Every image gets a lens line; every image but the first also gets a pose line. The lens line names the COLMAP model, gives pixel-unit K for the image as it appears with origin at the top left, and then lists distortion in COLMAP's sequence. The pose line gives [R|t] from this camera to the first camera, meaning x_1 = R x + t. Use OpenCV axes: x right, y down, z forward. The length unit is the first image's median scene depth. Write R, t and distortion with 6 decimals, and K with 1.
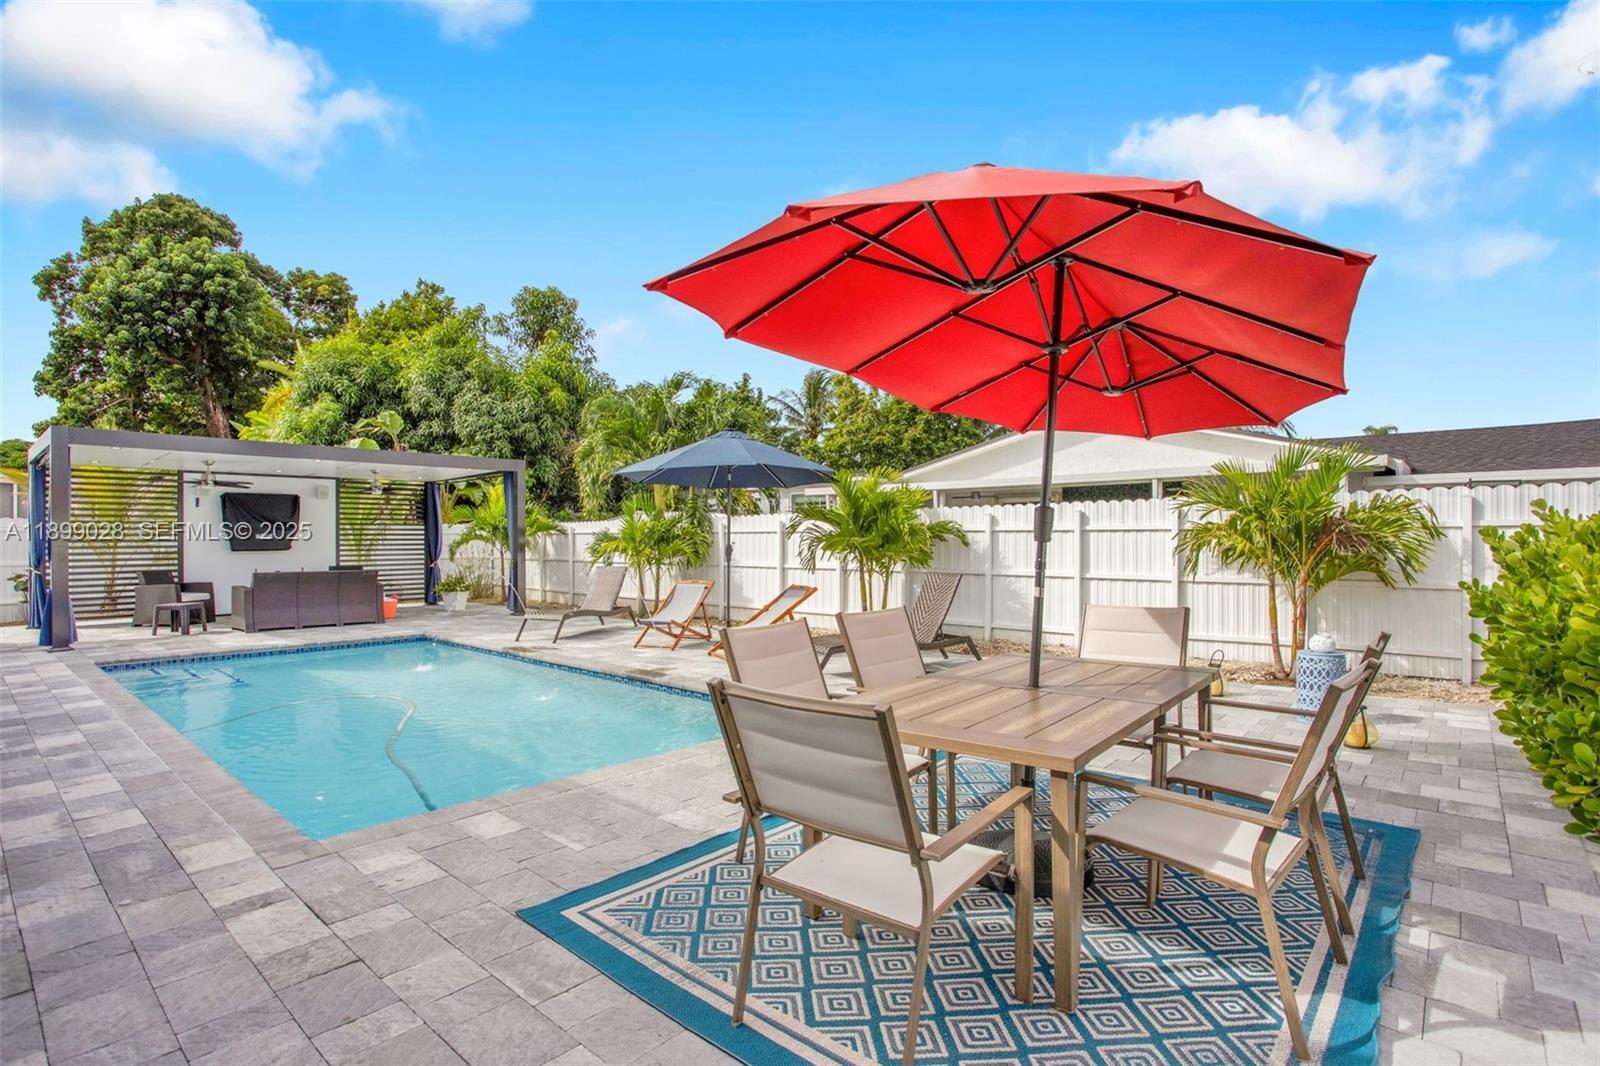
lens RADIAL K [[766.8, 0, 800.0], [0, 766.8, 554.6], [0, 0, 1]] dist [-0.001051, -0.000166]
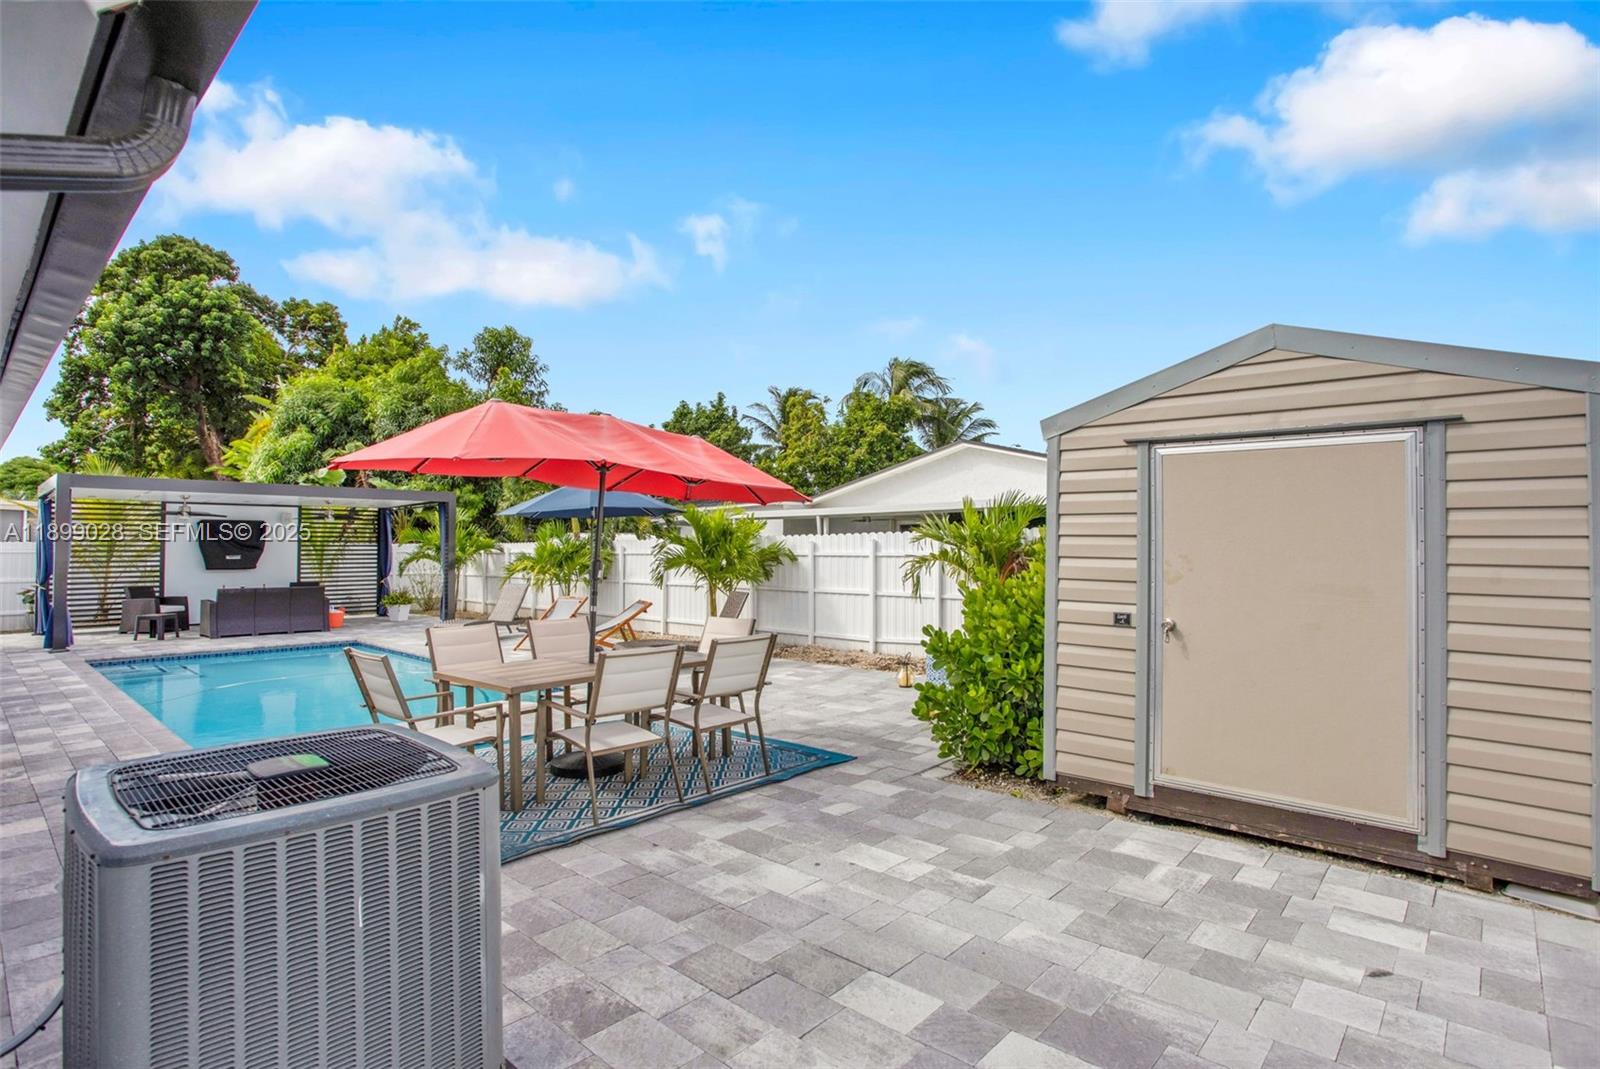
lens RADIAL K [[781.4, 0, 792.8], [0, 781.4, 541.7], [0, 0, 1]] dist [-0.000739, -0.000431]
pose [[0.999857, 0.000001, -0.016889, 0.111451], [-0.000523, 0.999524, -0.030861, -0.006859], [0.016881, 0.030865, 0.999381, -0.113827]]
